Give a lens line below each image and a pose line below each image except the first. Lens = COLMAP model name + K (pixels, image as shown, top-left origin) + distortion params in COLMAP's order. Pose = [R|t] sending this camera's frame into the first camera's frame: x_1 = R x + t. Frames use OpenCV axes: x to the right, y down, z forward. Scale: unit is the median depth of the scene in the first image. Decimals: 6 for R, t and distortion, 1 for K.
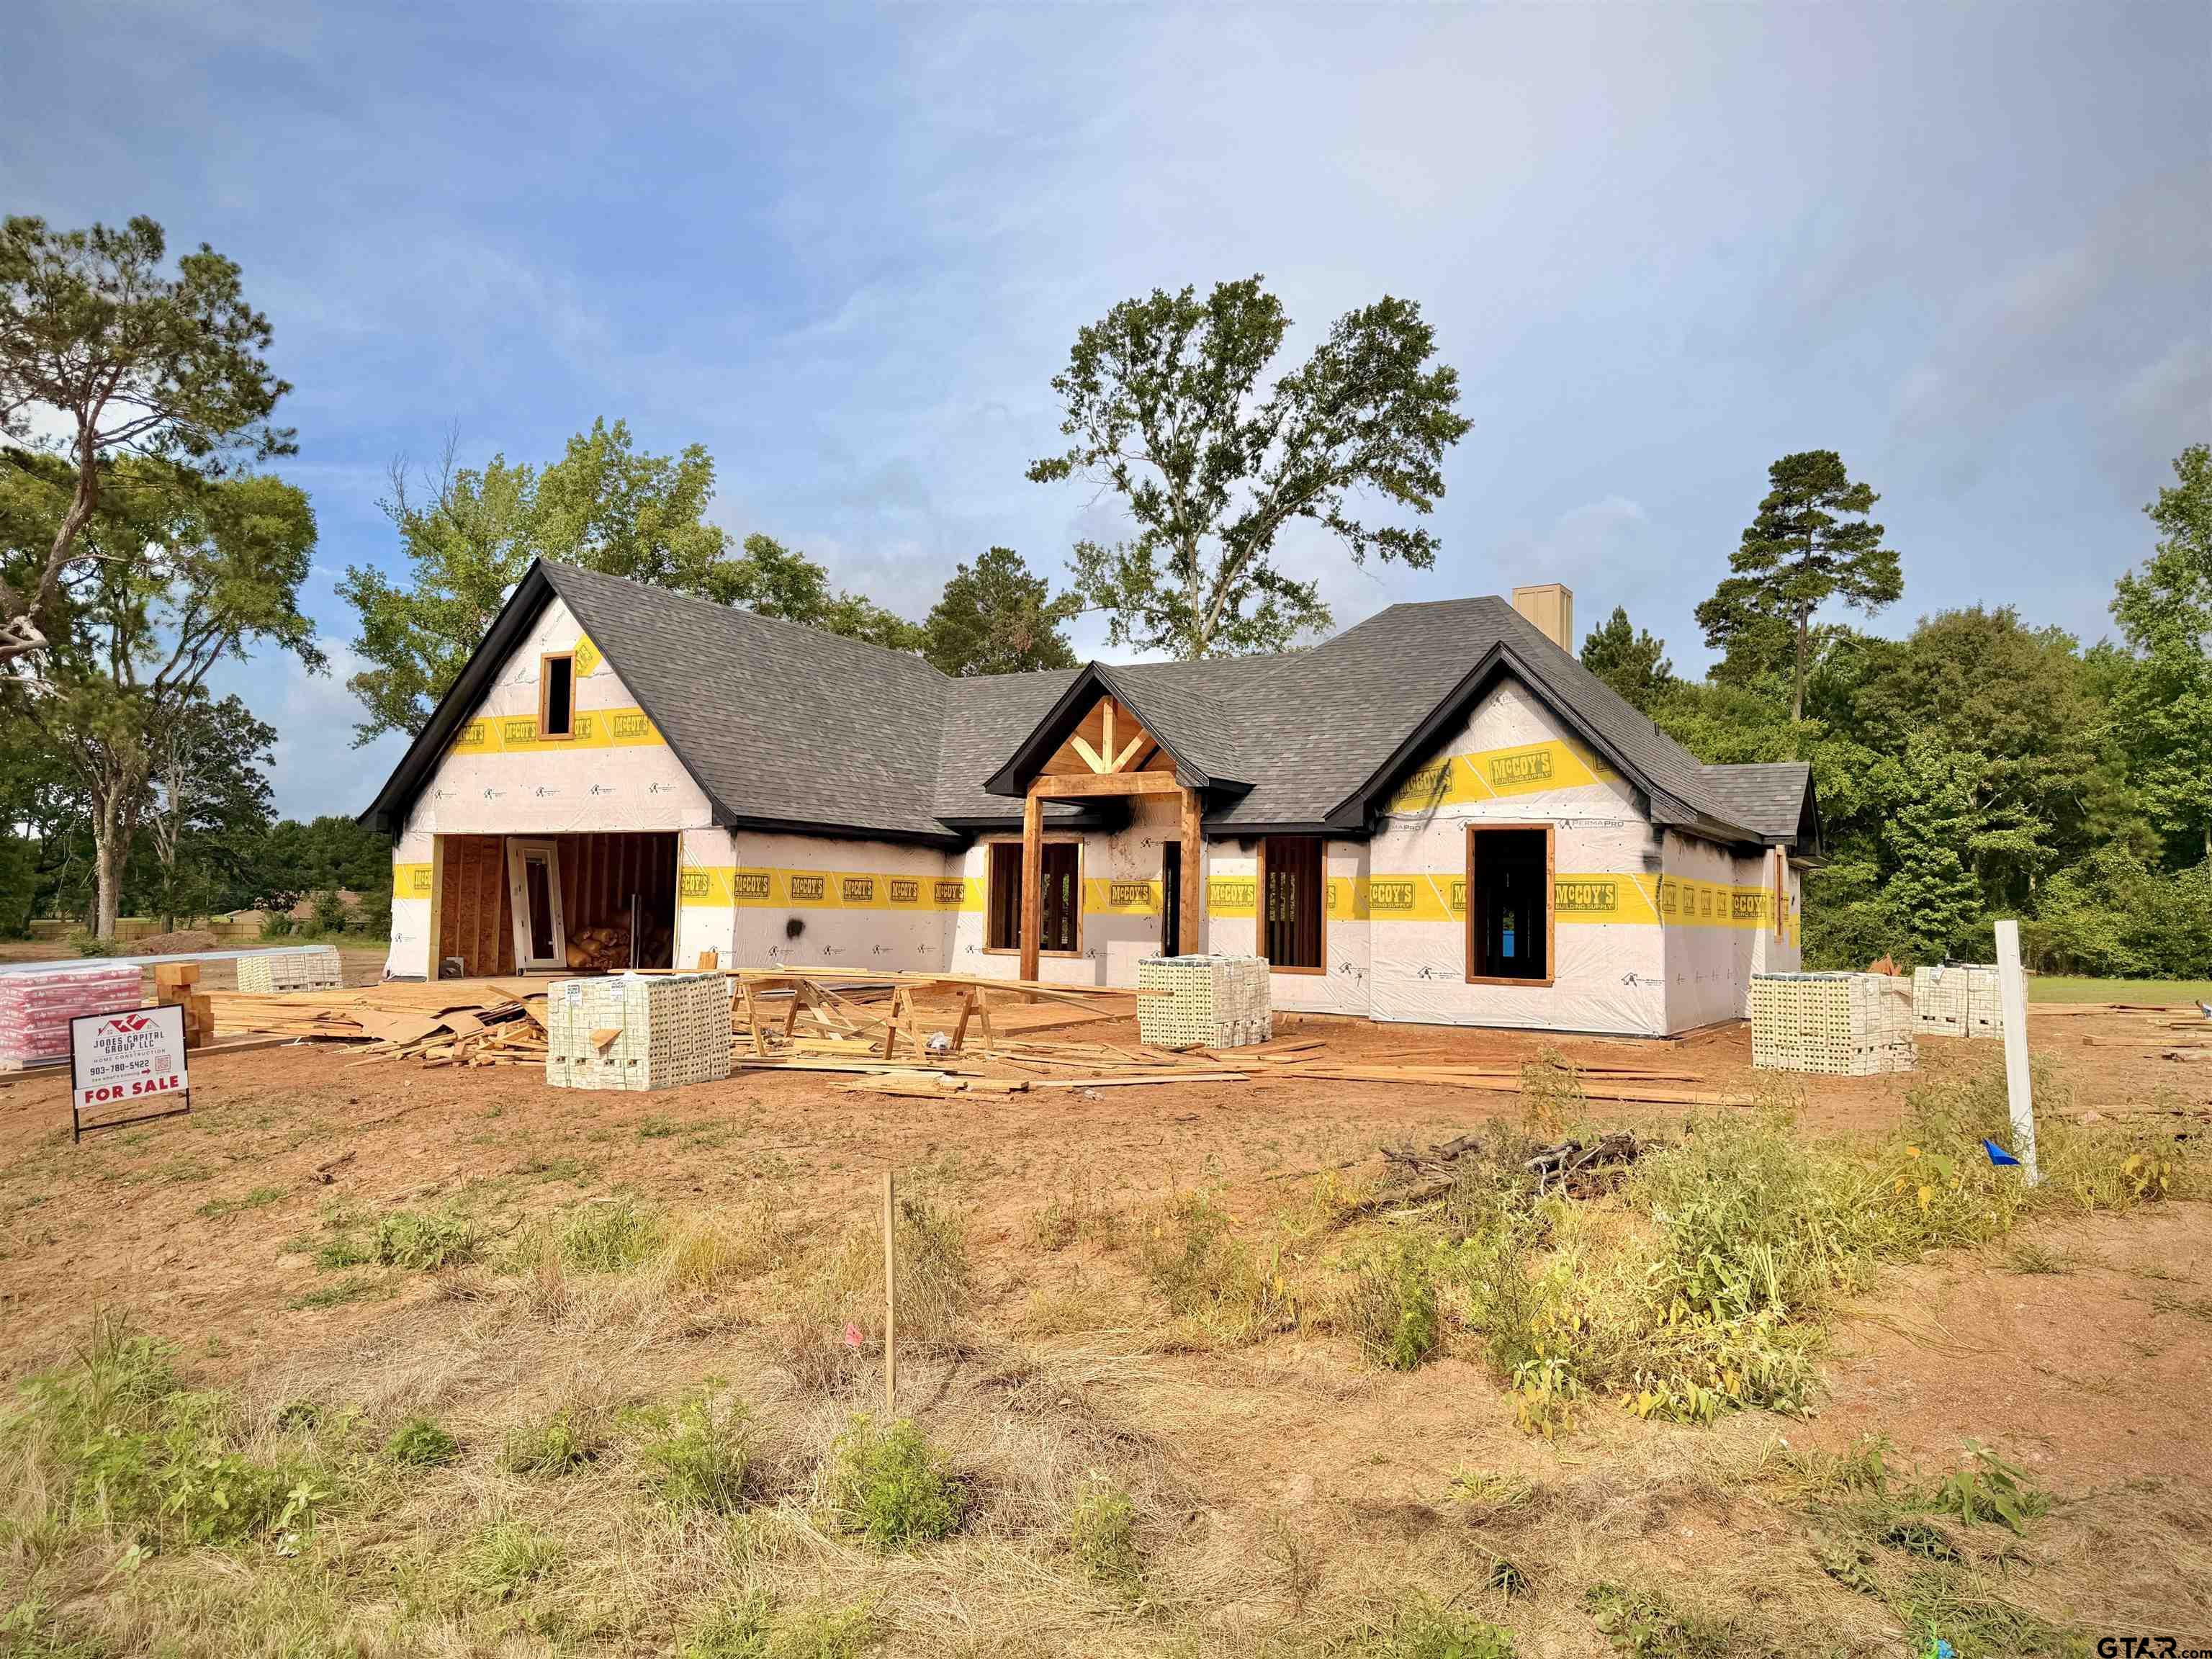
lens RADIAL K [[1504.1, 0, 1114.6], [0, 1504.1, 841.2], [0, 0, 1]] dist [0.053247, -0.044881]
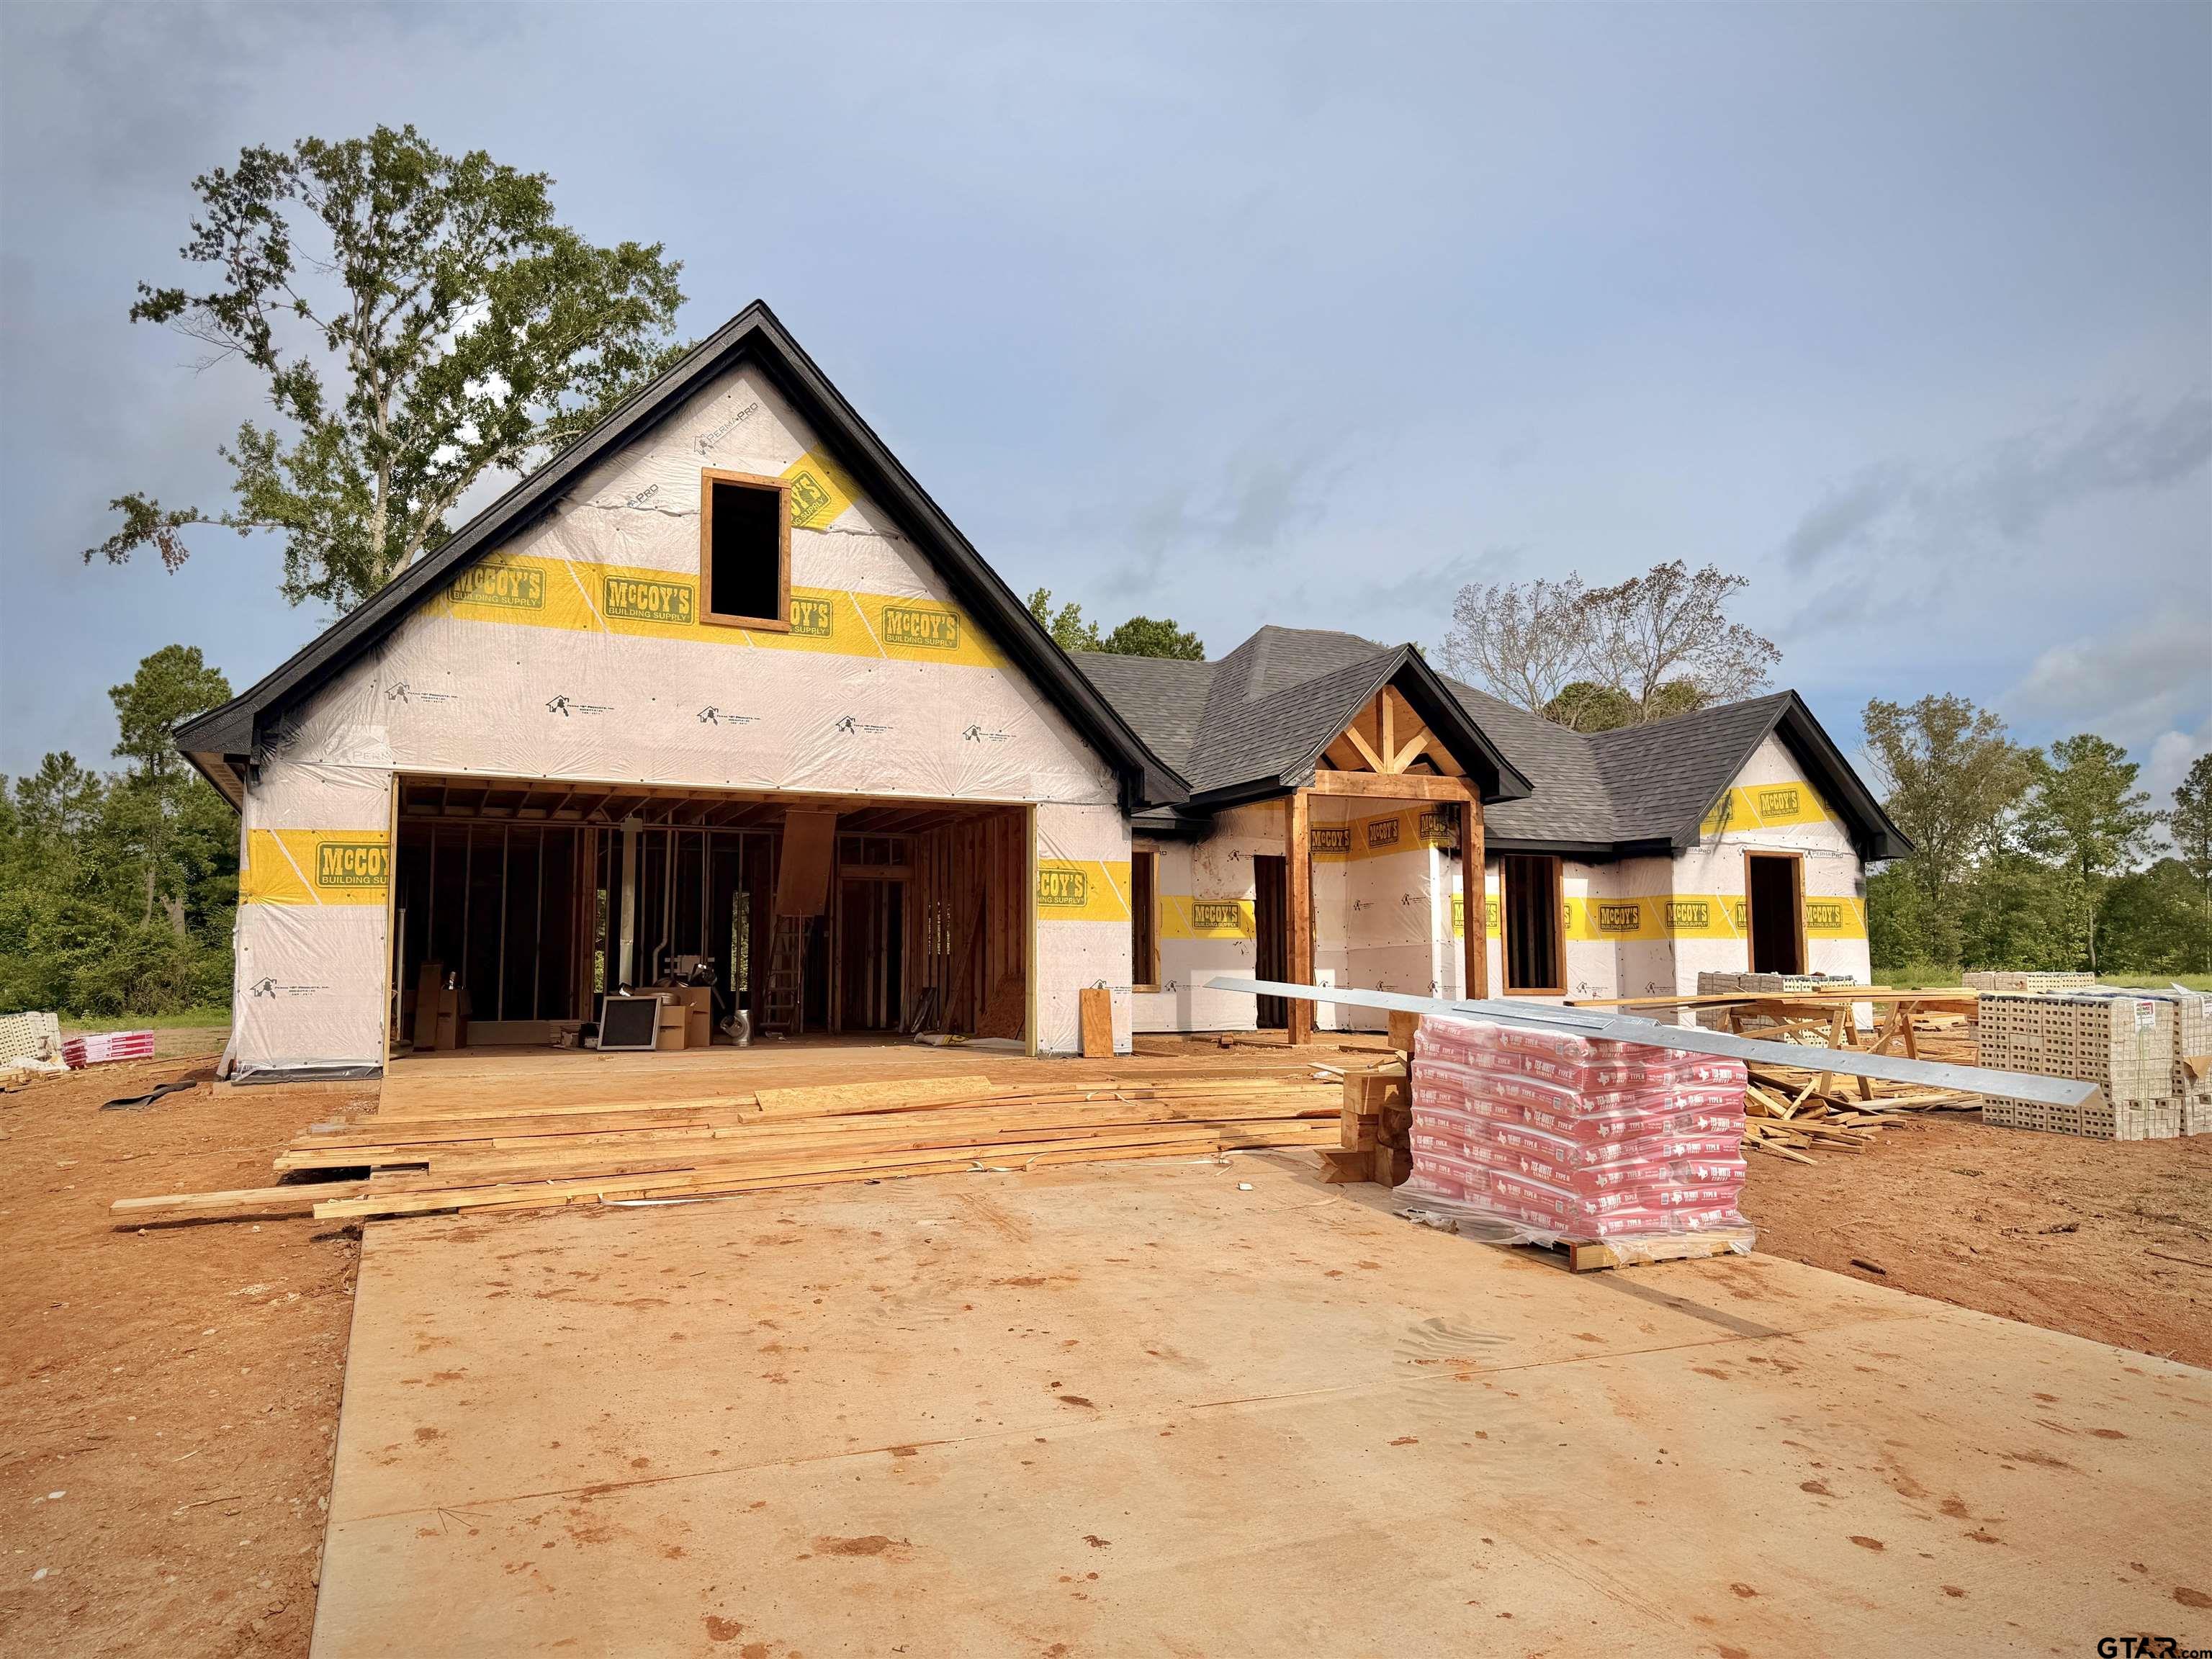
lens RADIAL K [[1504.1, 0, 1114.1], [0, 1504.1, 842.5], [0, 0, 1]] dist [0.053247, -0.044881]
pose [[0.596458, 0.052420, 0.800931, -0.475264], [-0.024879, 0.998593, -0.046829, 0.023737], [-0.802258, 0.008005, 0.596923, 0.357854]]
